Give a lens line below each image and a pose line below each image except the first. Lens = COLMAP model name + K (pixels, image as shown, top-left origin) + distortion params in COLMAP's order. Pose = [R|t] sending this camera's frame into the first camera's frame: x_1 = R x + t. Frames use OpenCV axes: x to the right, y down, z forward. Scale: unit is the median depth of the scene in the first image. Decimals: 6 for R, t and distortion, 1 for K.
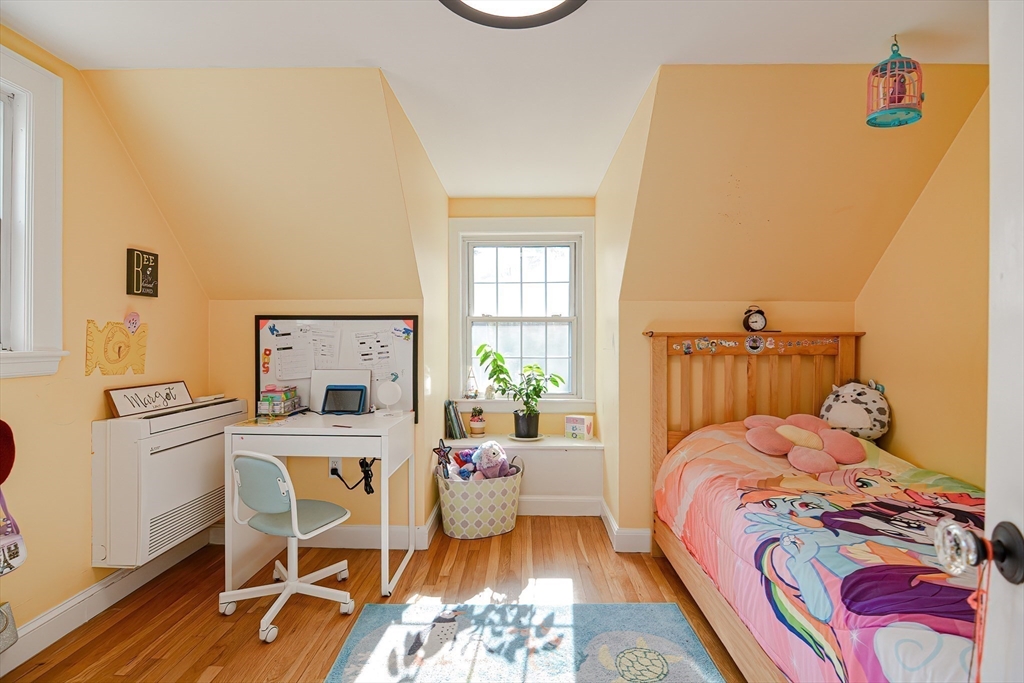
lens RADIAL K [[489.2, 0, 512.0], [0, 489.2, 341.5], [0, 0, 1]] dist [0.001267, -0.011054]
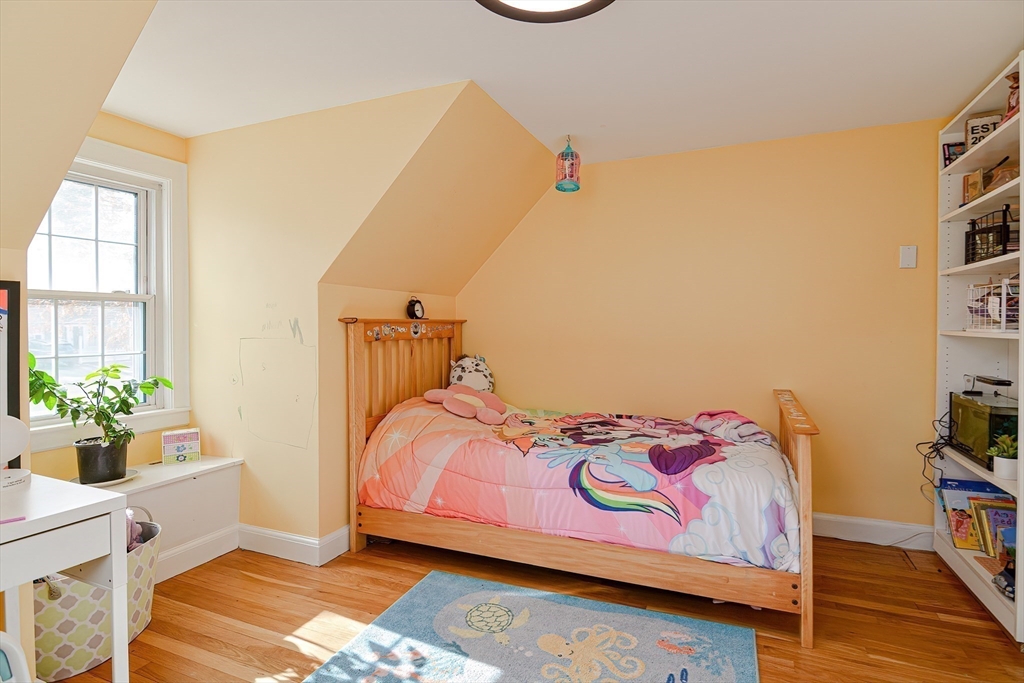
lens RADIAL K [[505.0, 0, 514.4], [0, 505.0, 327.7], [0, 0, 1]] dist [0.001655, 0.000008]
pose [[0.383076, -0.008263, 0.923680, -0.512068], [0.009649, 0.999941, 0.004944, -0.002917], [-0.923666, 0.007018, 0.383134, 0.331810]]
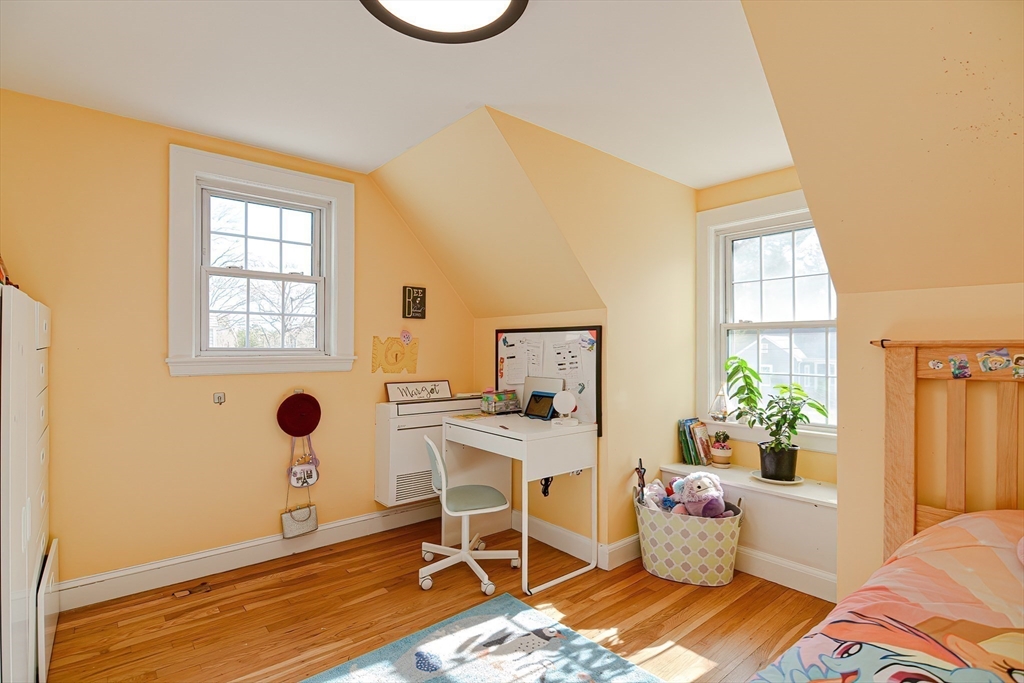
lens RADIAL K [[500.4, 0, 506.3], [0, 500.4, 343.6], [0, 0, 1]] dist [0.005053, -0.010148]
pose [[0.664616, -0.004514, -0.747172, 0.447001], [-0.008081, 0.999880, -0.013229, -0.002837], [0.747141, 0.014830, 0.664500, 0.206935]]
